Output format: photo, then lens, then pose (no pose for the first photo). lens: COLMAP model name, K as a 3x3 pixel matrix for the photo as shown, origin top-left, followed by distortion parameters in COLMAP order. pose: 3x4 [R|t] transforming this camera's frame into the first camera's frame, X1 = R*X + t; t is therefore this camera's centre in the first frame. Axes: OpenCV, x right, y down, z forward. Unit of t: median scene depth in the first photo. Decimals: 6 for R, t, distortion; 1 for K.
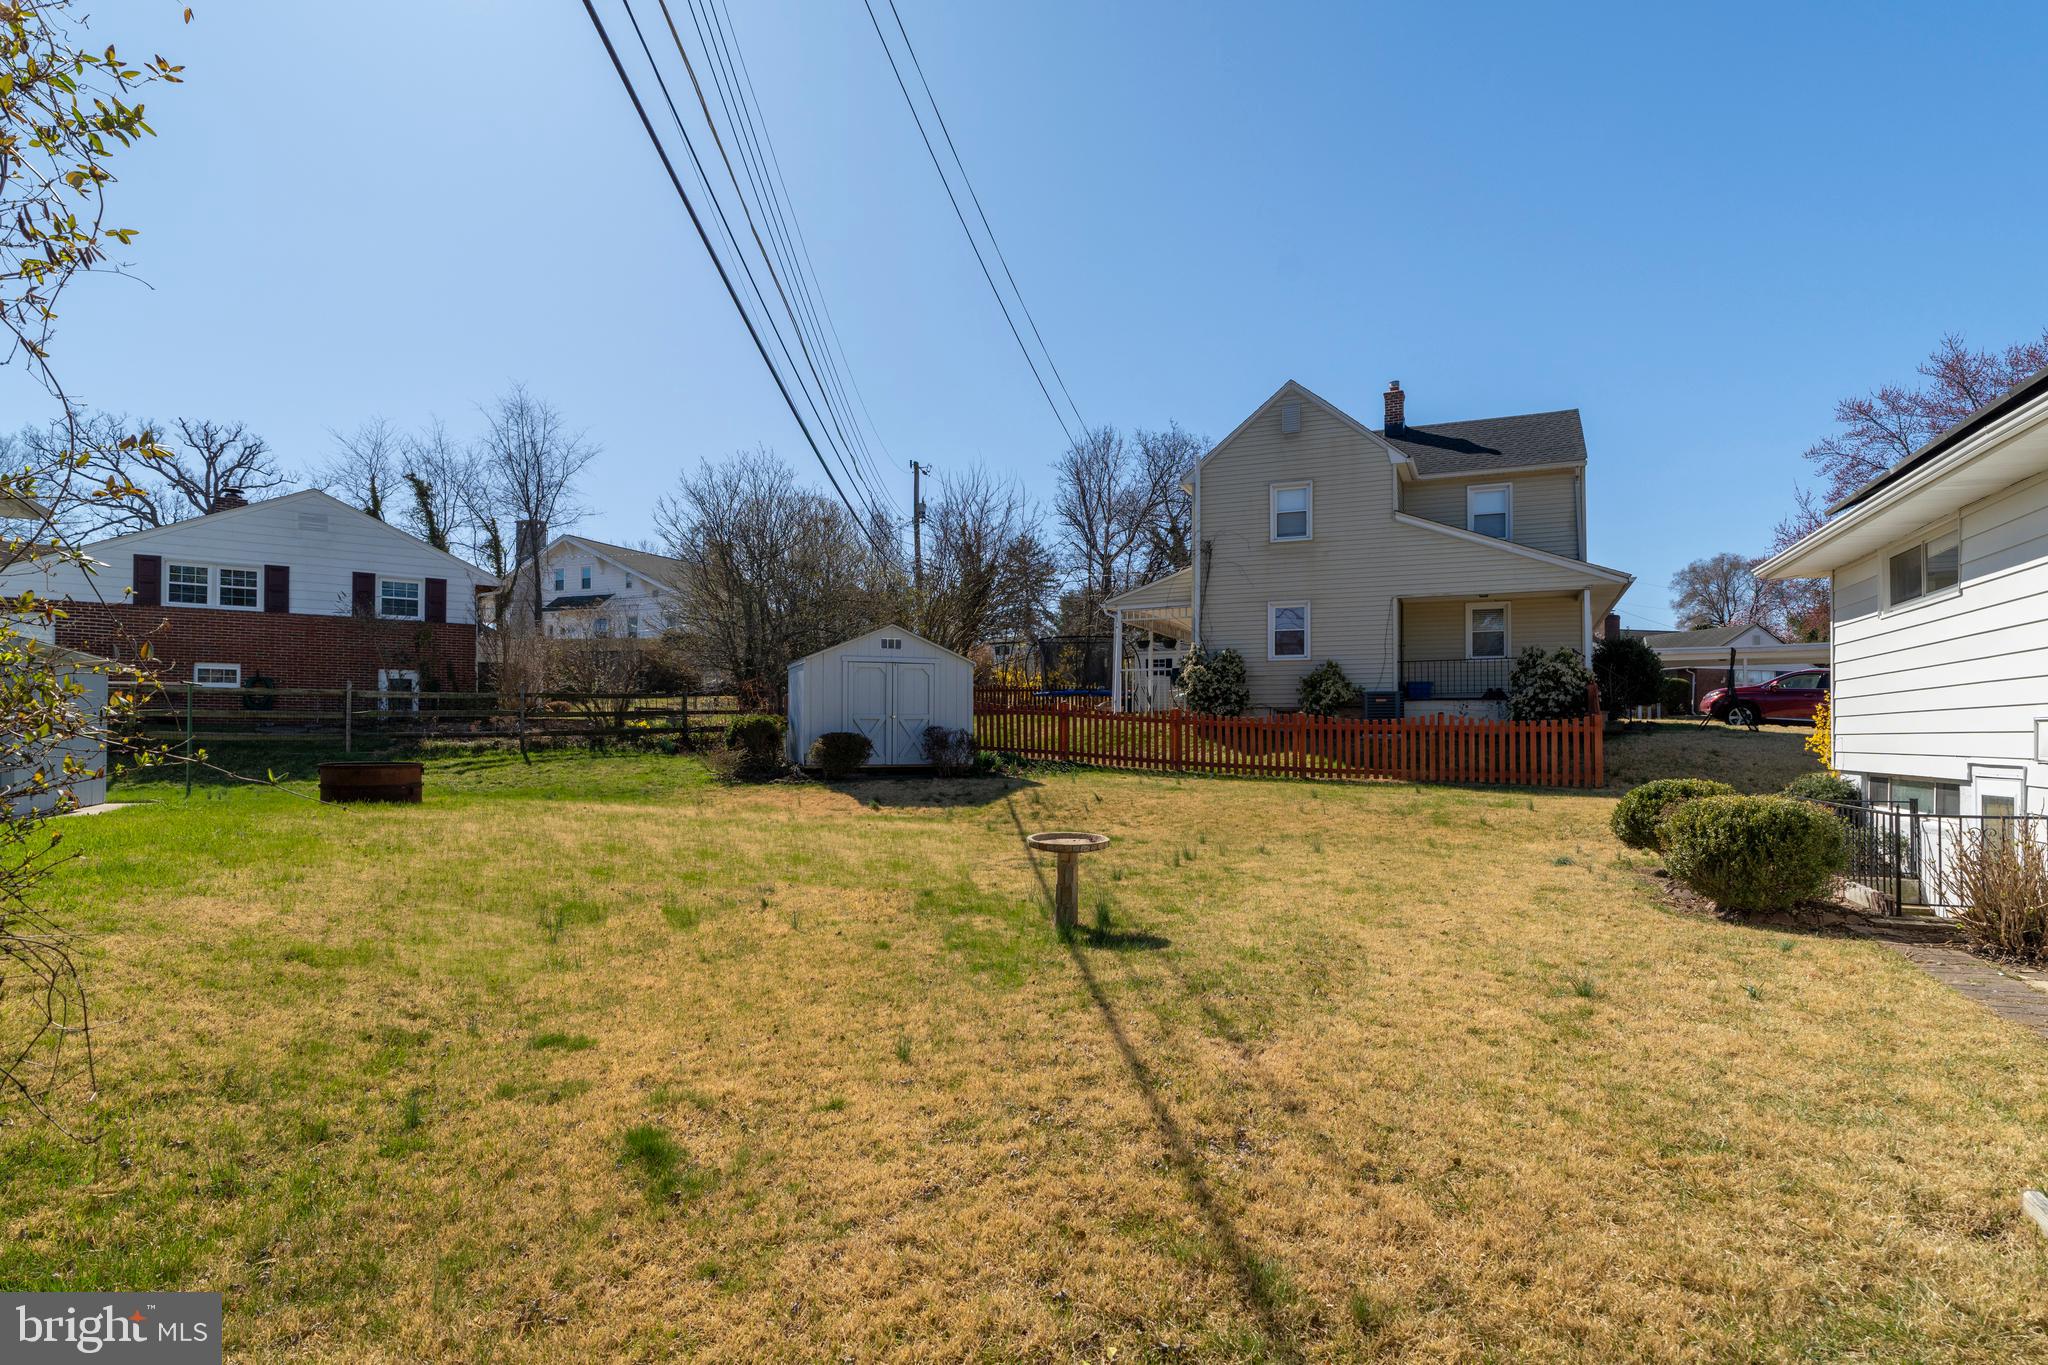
lens RADIAL K [[1059.9, 0, 1061.1], [0, 1059.9, 706.0], [0, 0, 1]] dist [-0.001676, 0.001588]
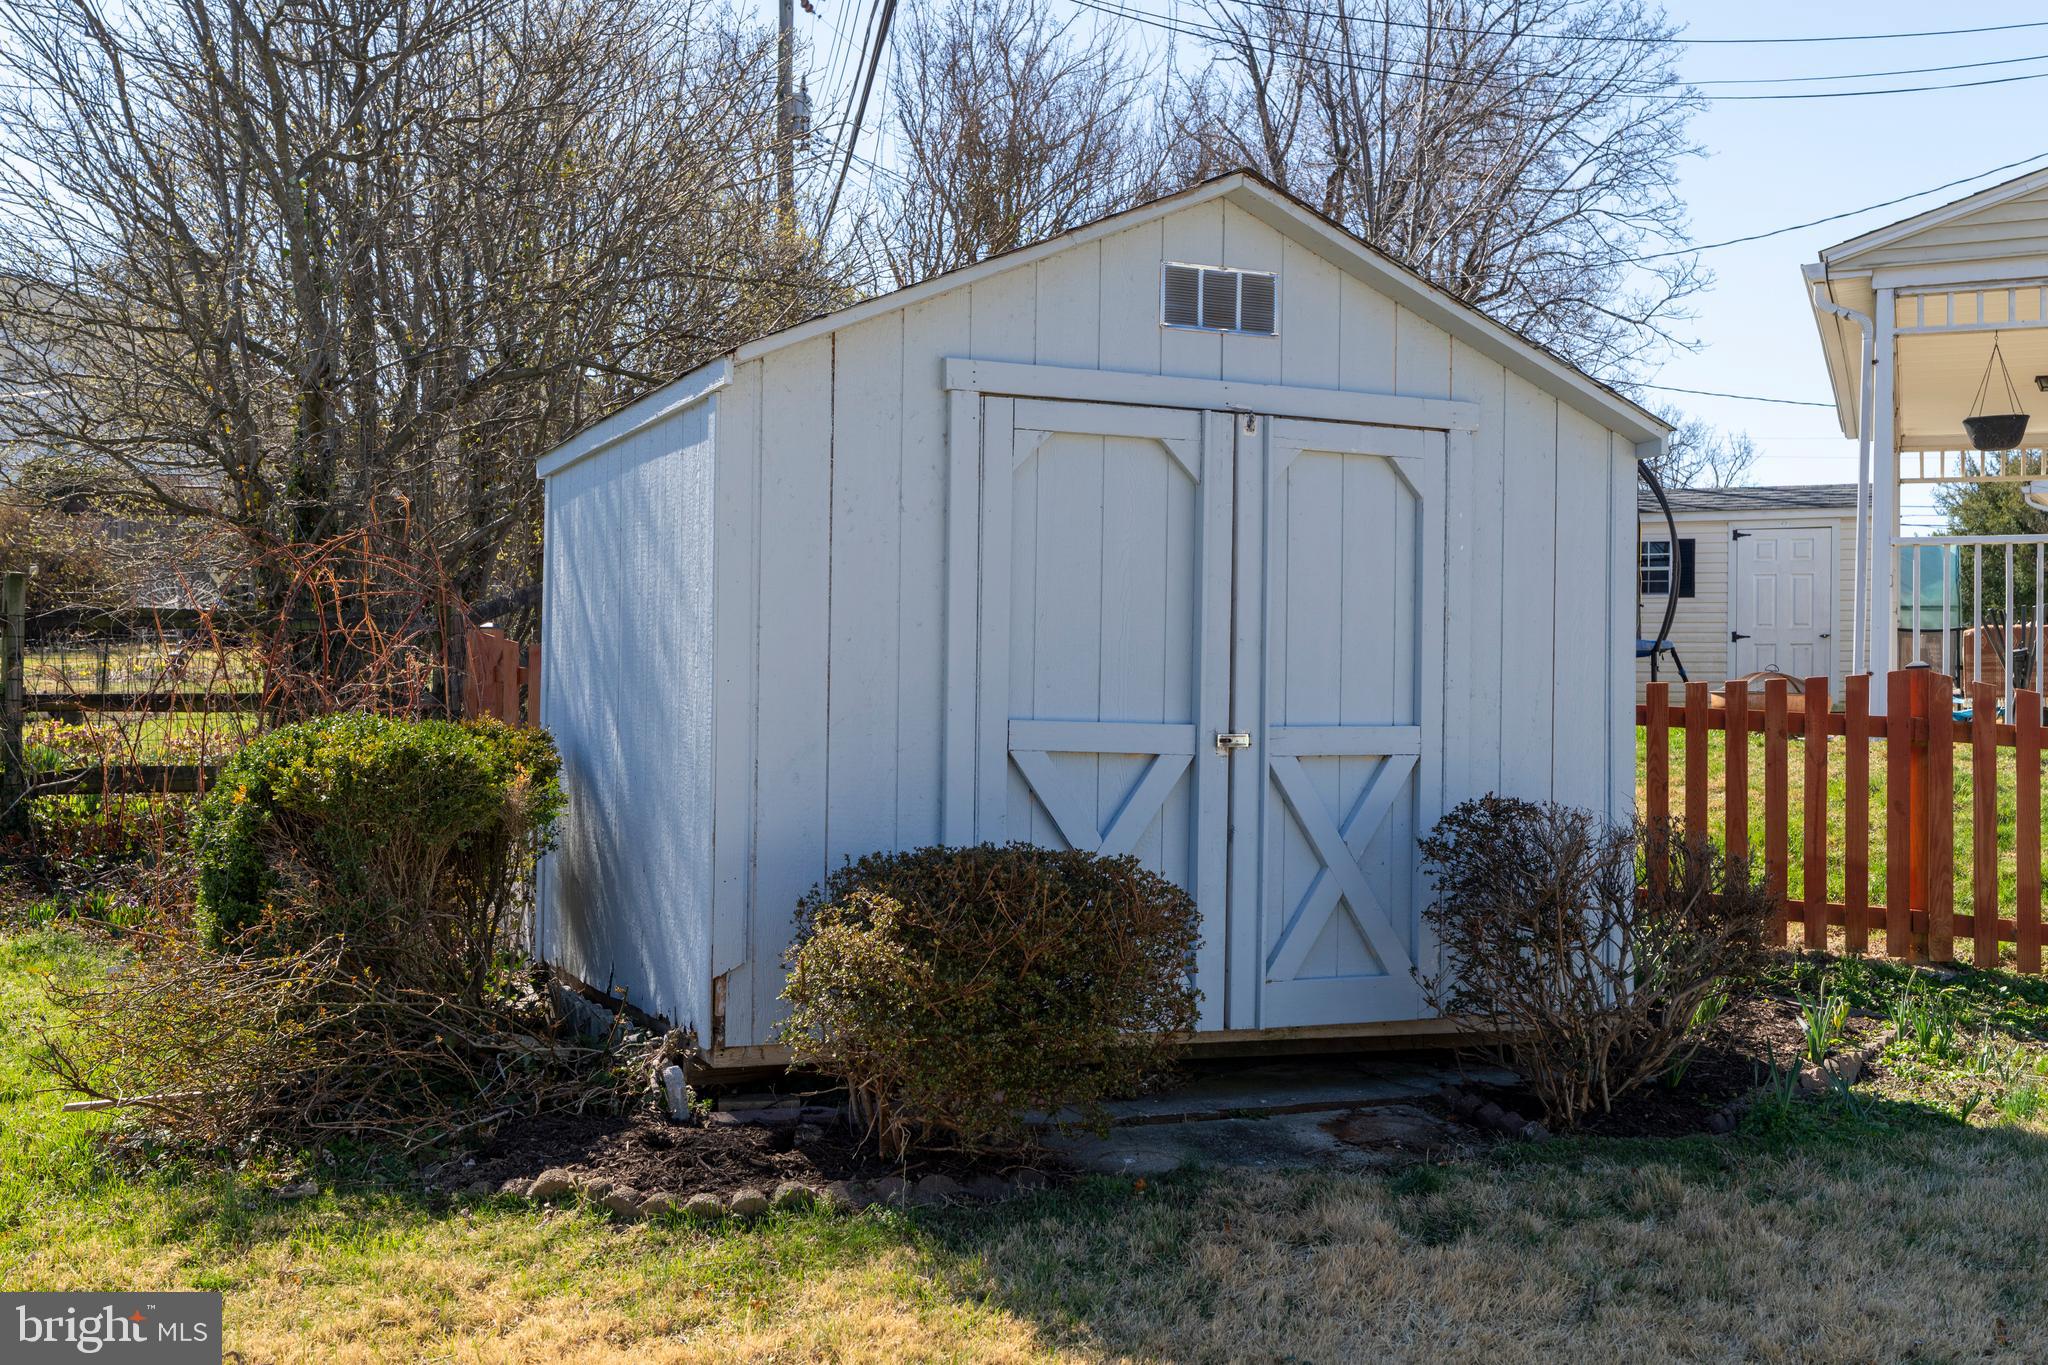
lens RADIAL K [[2130.1, 0, 982.5], [0, 2130.1, 679.9], [0, 0, 1]] dist [0.011583, 0.009946]
pose [[0.999146, 0.008931, 0.040343, -0.179349], [-0.008669, 0.999940, -0.006677, 0.002882], [-0.040401, 0.006322, 0.999164, 0.570459]]
